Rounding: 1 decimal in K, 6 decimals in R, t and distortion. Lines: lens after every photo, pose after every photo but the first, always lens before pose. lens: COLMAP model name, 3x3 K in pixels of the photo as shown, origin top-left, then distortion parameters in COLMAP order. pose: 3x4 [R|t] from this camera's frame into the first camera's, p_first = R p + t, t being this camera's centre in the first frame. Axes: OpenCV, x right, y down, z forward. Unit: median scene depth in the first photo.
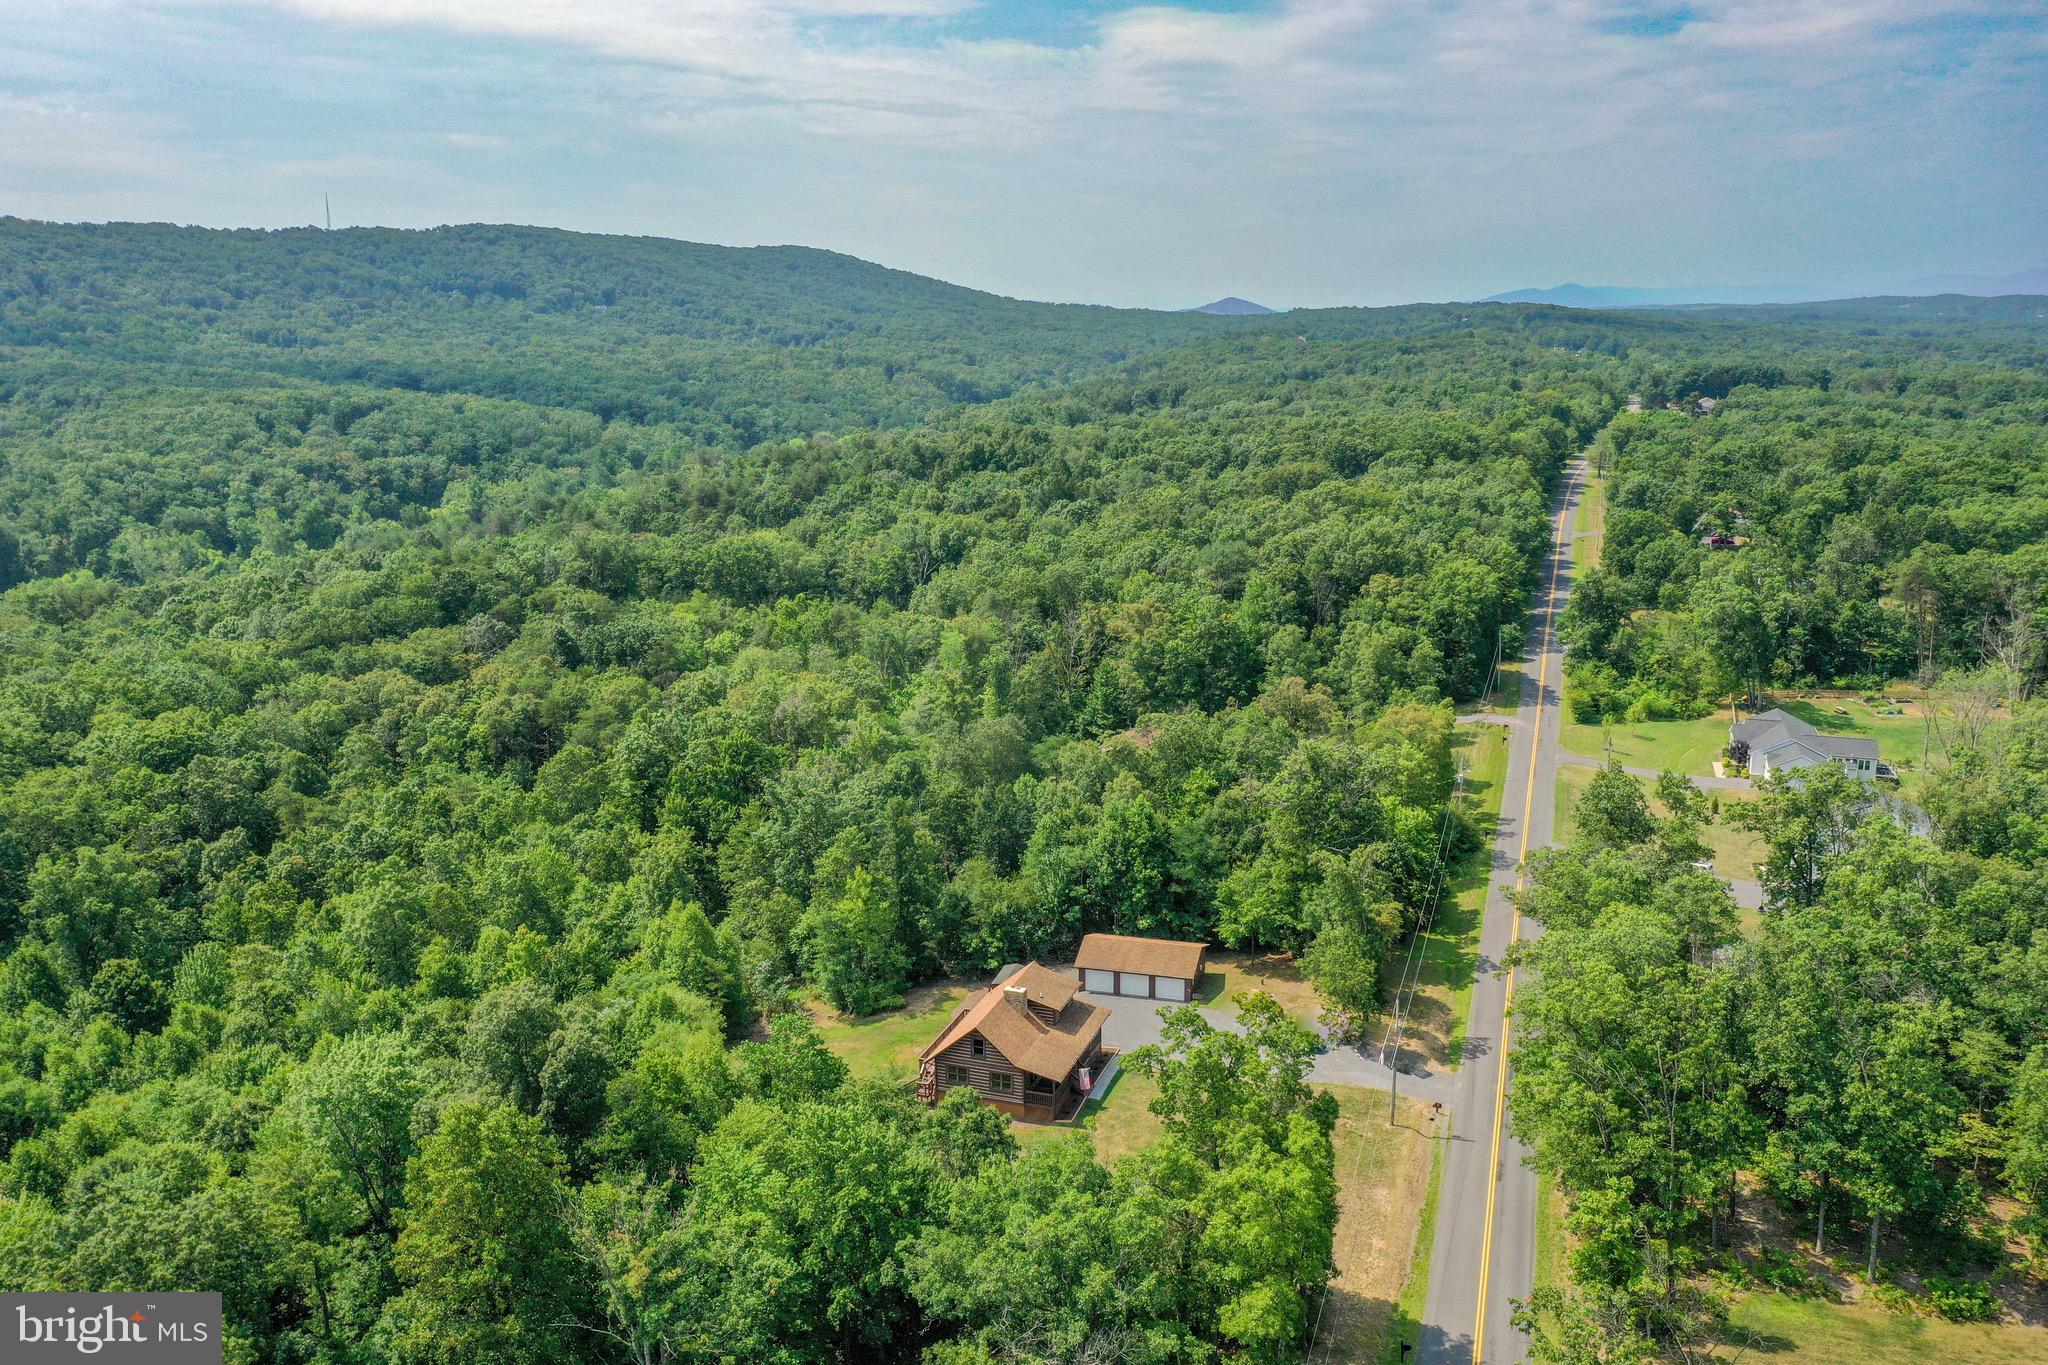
lens RADIAL K [[1616.6, 0, 1030.1], [0, 1616.6, 678.9], [0, 0, 1]] dist [0.010286, -0.008348]
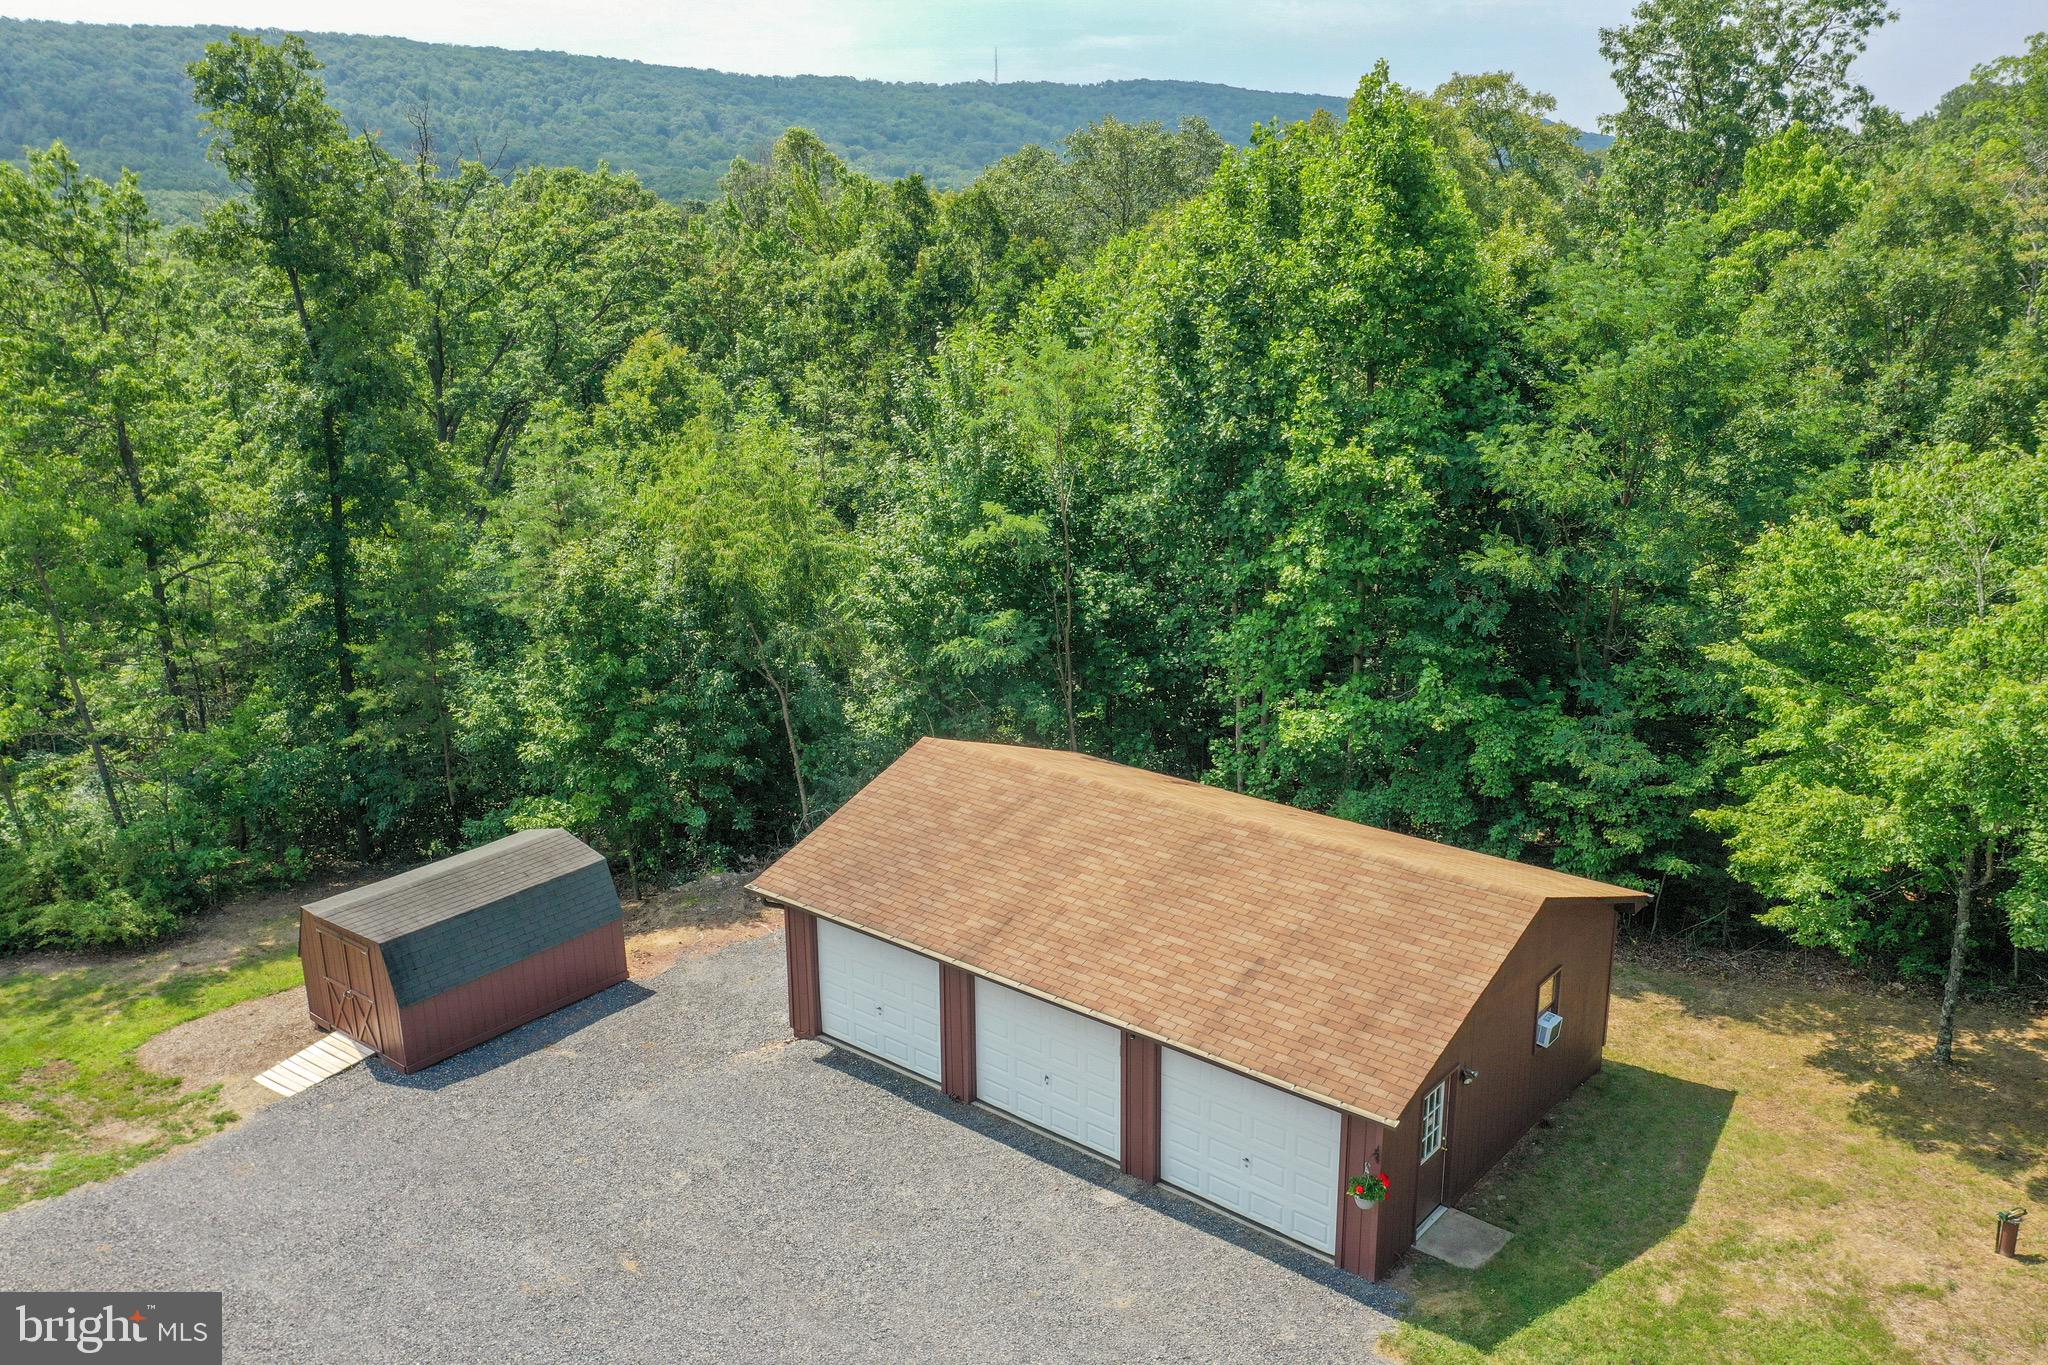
lens RADIAL K [[1616.6, 0, 1019.9], [0, 1616.6, 695.6], [0, 0, 1]] dist [0.010286, -0.008348]
pose [[0.917632, 0.106245, -0.382968, 0.111390], [-0.077413, 0.992931, 0.089973, 0.132842], [0.389820, -0.052916, 0.919370, 0.813834]]
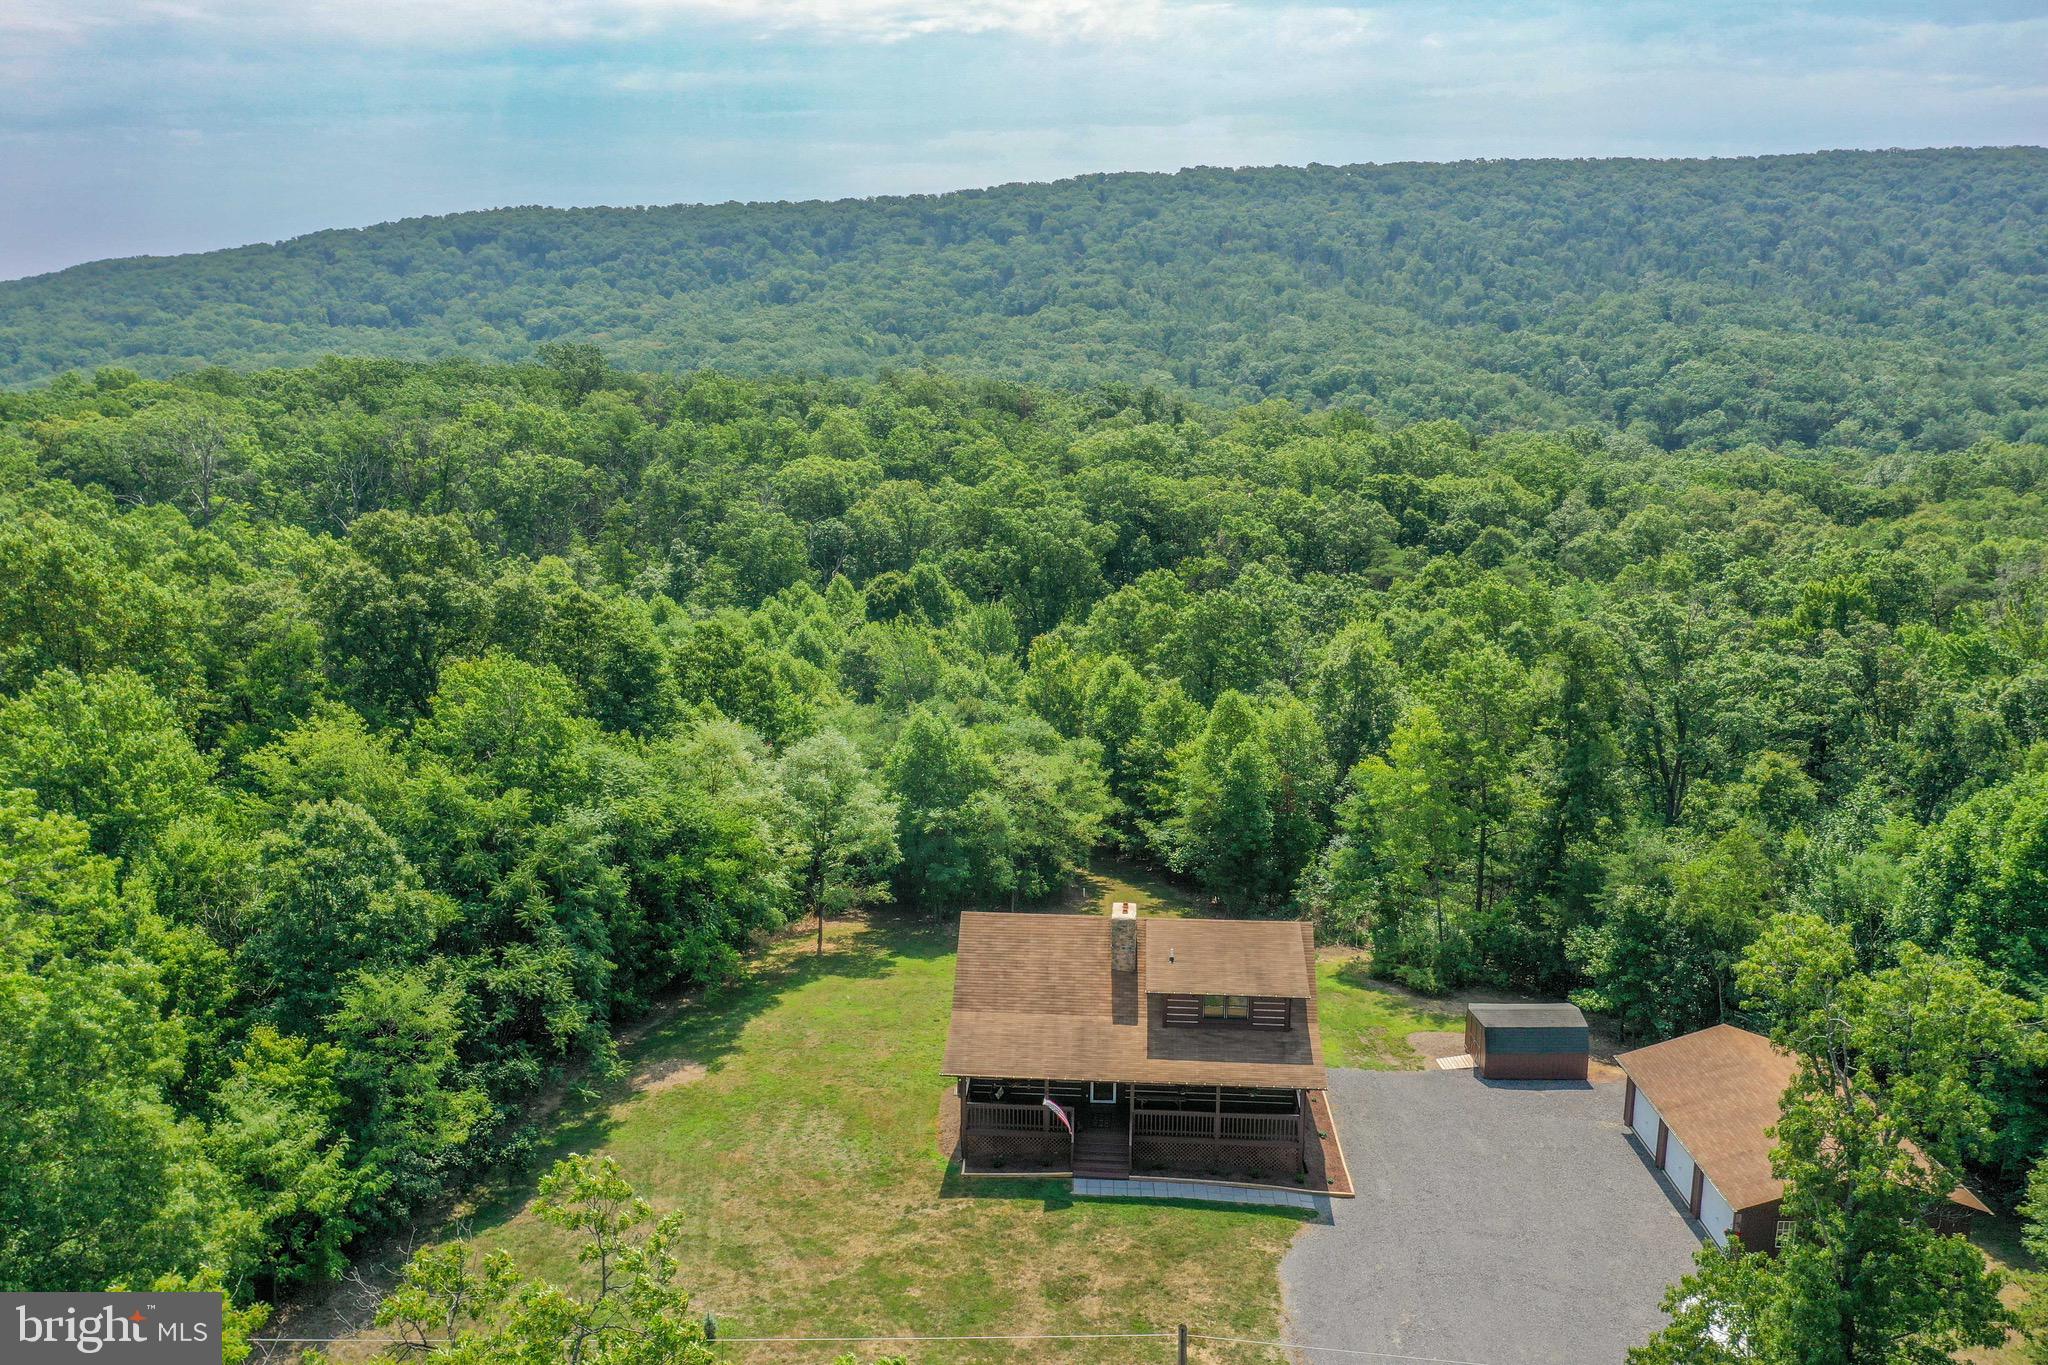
lens RADIAL K [[1616.6, 0, 1025.4], [0, 1616.6, 679.0], [0, 0, 1]] dist [0.010286, -0.008348]
pose [[0.274791, 0.219385, -0.936141, 0.347542], [-0.213538, 0.963232, 0.163052, 0.041760], [0.937492, 0.155096, 0.311535, 0.669824]]
